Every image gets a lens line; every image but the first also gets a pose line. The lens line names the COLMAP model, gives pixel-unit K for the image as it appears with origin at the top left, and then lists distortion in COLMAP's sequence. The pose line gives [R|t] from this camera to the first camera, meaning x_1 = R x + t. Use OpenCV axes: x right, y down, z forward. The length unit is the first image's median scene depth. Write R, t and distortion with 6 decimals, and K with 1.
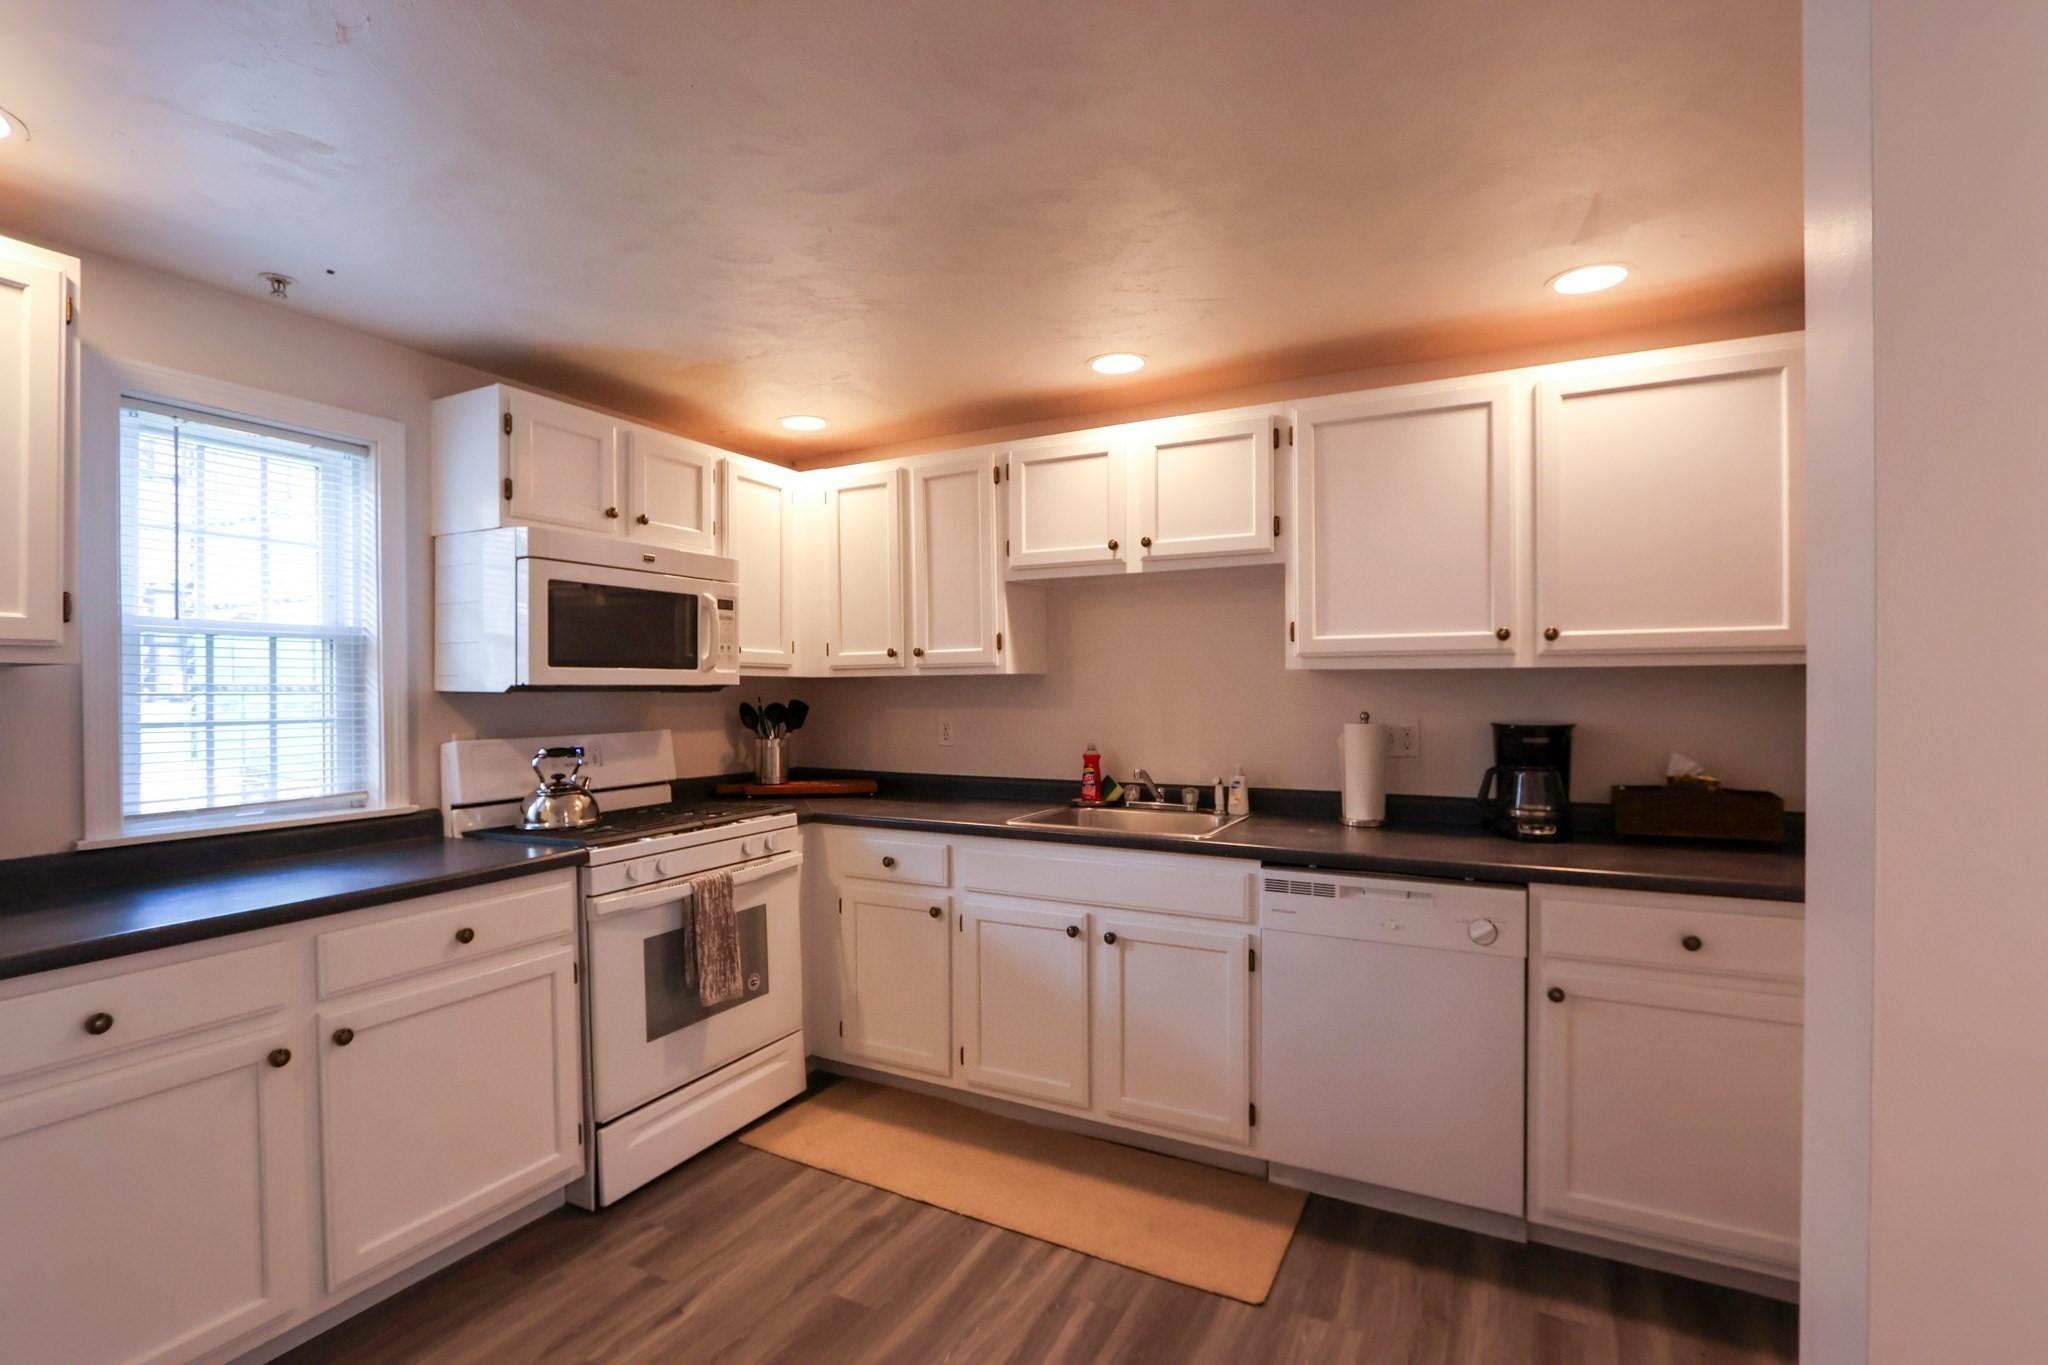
lens RADIAL K [[941.1, 0, 1028.5], [0, 941.1, 692.2], [0, 0, 1]] dist [-0.019144, 0.001749]
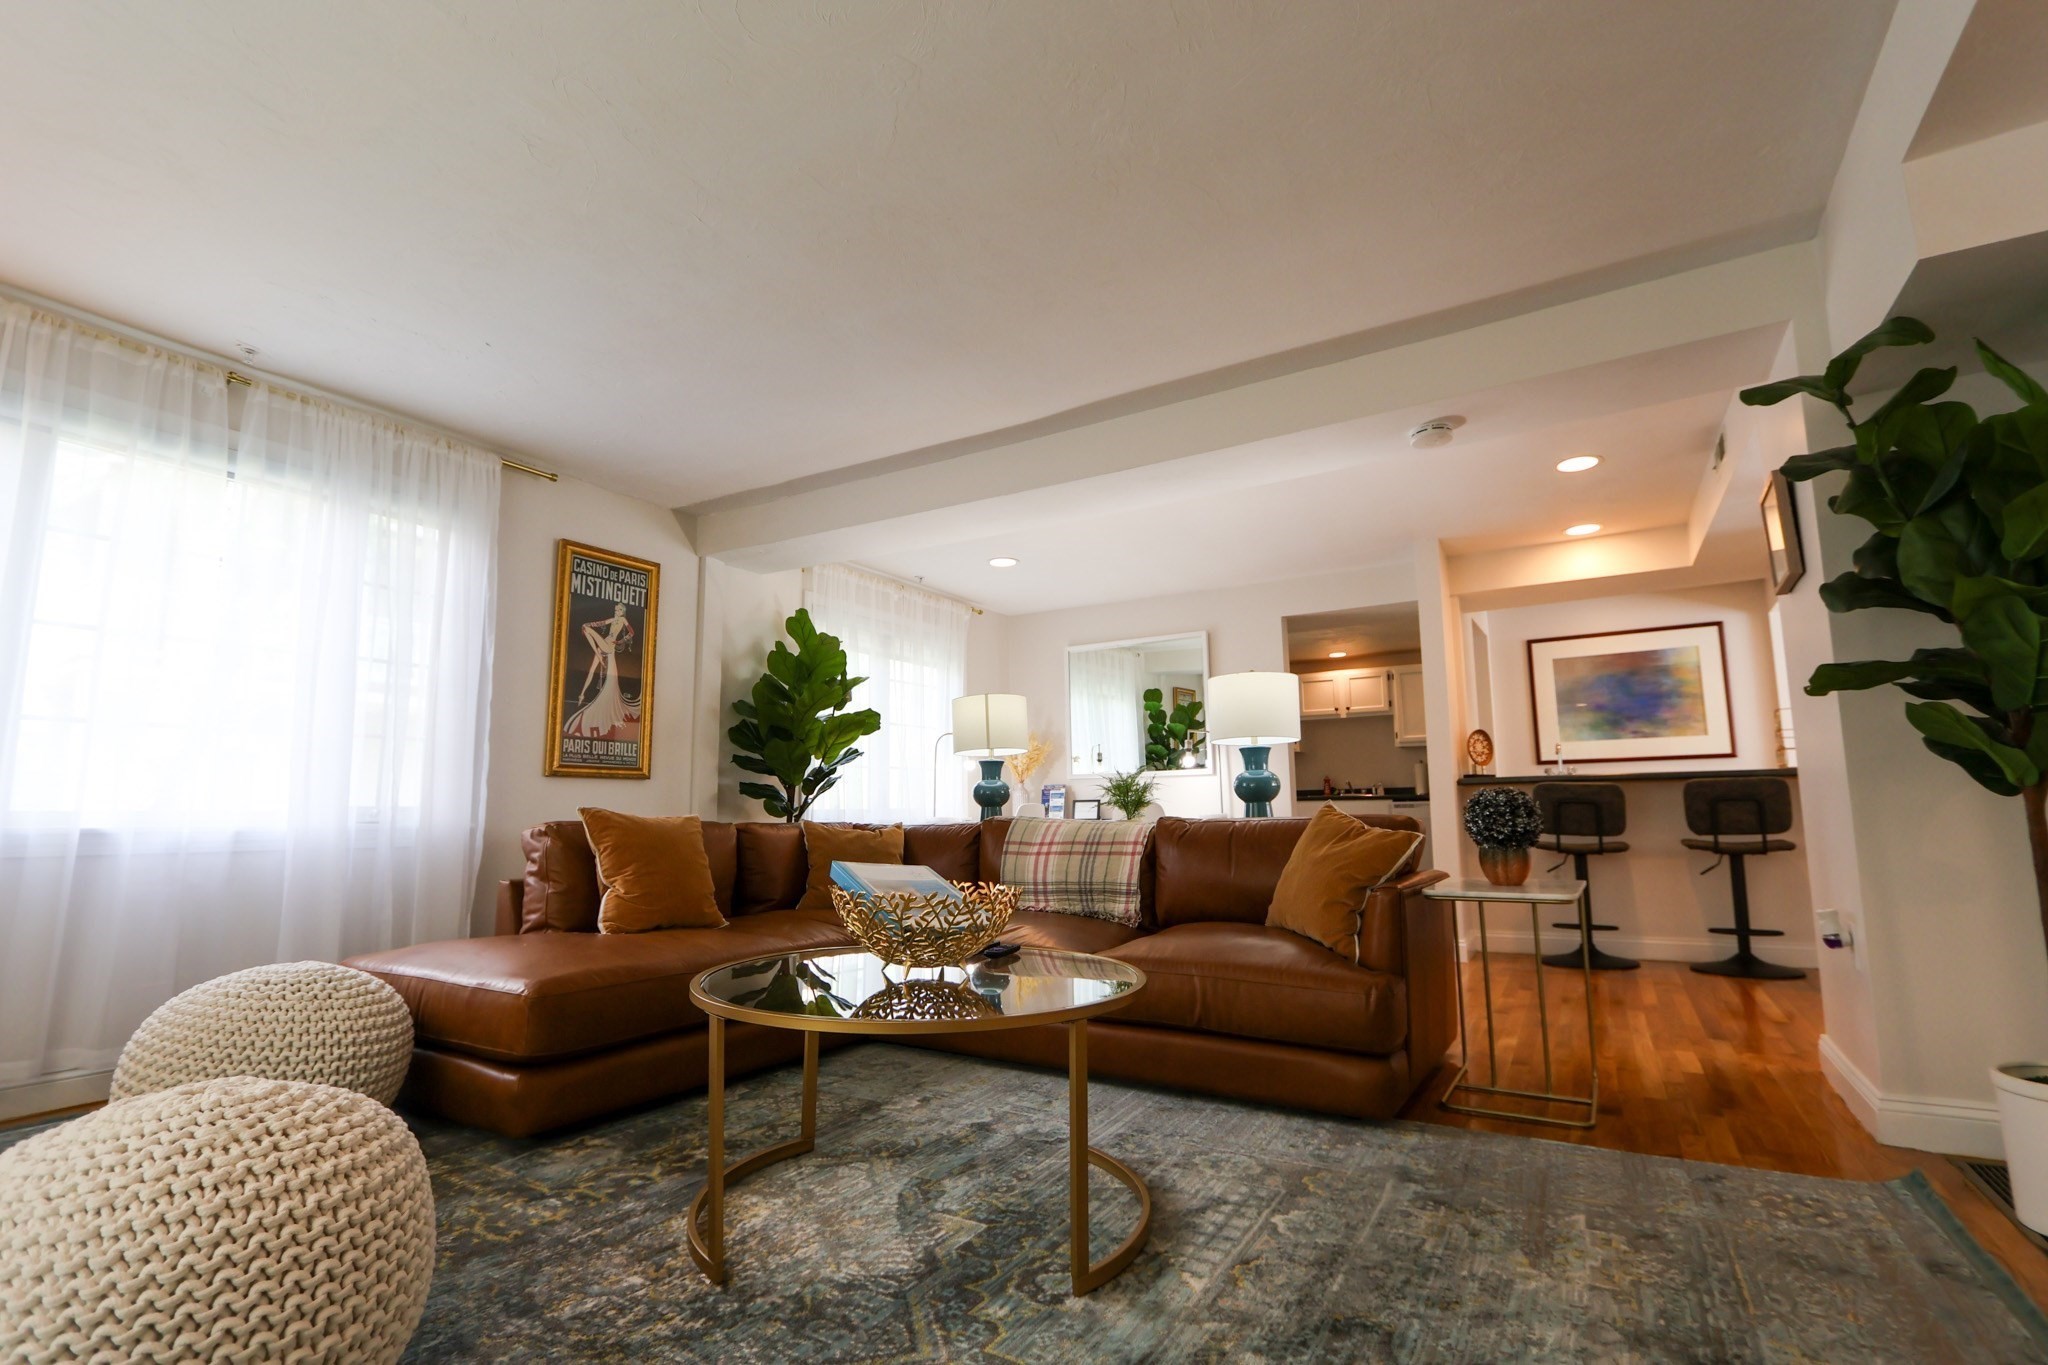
lens RADIAL K [[941.1, 0, 1030.6], [0, 941.1, 689.7], [0, 0, 1]] dist [-0.019144, 0.001749]
pose [[0.997728, -0.015203, -0.065632, -0.750116], [0.006448, 0.991283, -0.131596, 0.193654], [0.067060, 0.130873, 0.989128, -2.266501]]
